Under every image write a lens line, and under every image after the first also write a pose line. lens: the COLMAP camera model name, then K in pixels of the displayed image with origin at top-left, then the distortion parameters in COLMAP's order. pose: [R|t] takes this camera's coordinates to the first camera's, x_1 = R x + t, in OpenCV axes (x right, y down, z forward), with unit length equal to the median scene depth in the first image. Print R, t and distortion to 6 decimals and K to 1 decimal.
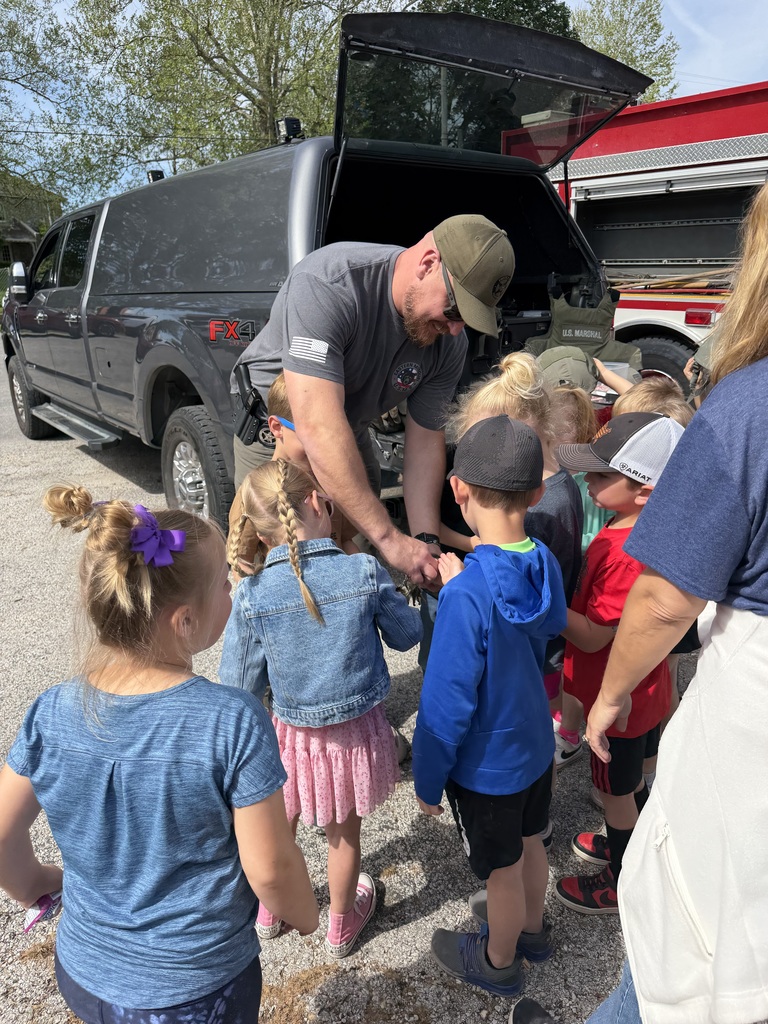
lens RADIAL K [[754.0, 0, 384.0], [0, 754.0, 512.0], [0, 0, 1]] dist [-0.029930, 0.008830]
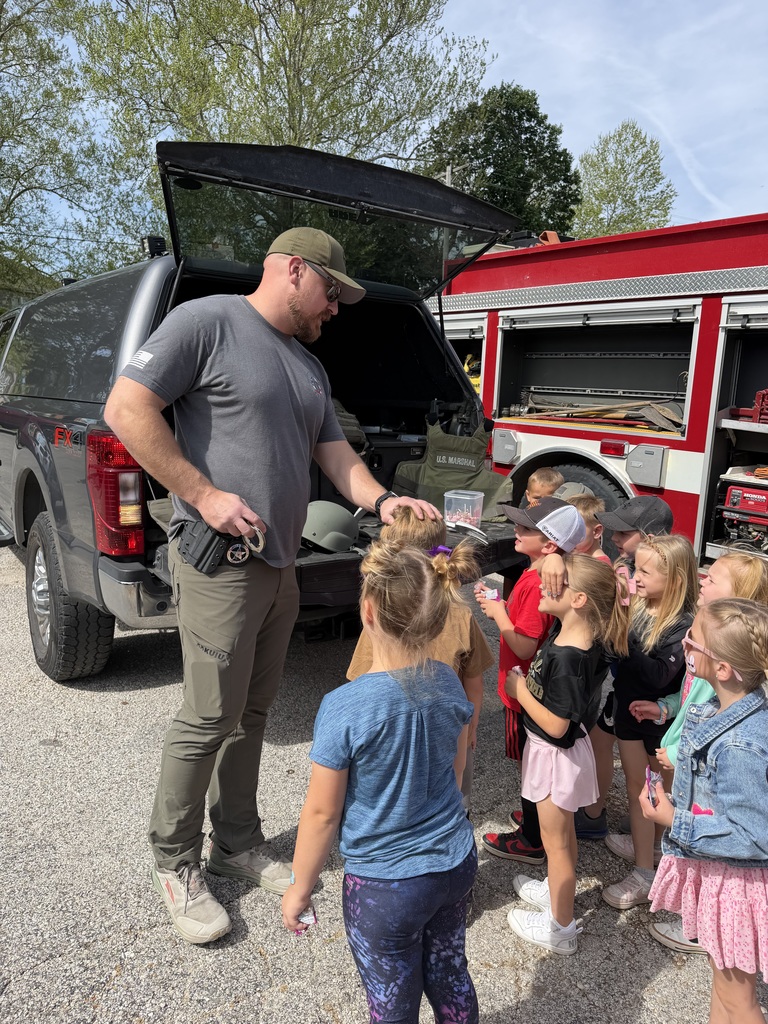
lens RADIAL K [[739.1, 0, 384.0], [0, 739.1, 512.0], [0, 0, 1]] dist [-0.000982, -0.002981]
pose [[0.998338, 0.056177, -0.012835, 0.130681], [-0.057392, 0.989304, -0.134101, -0.026373], [0.005164, 0.134615, 0.990885, 0.038087]]
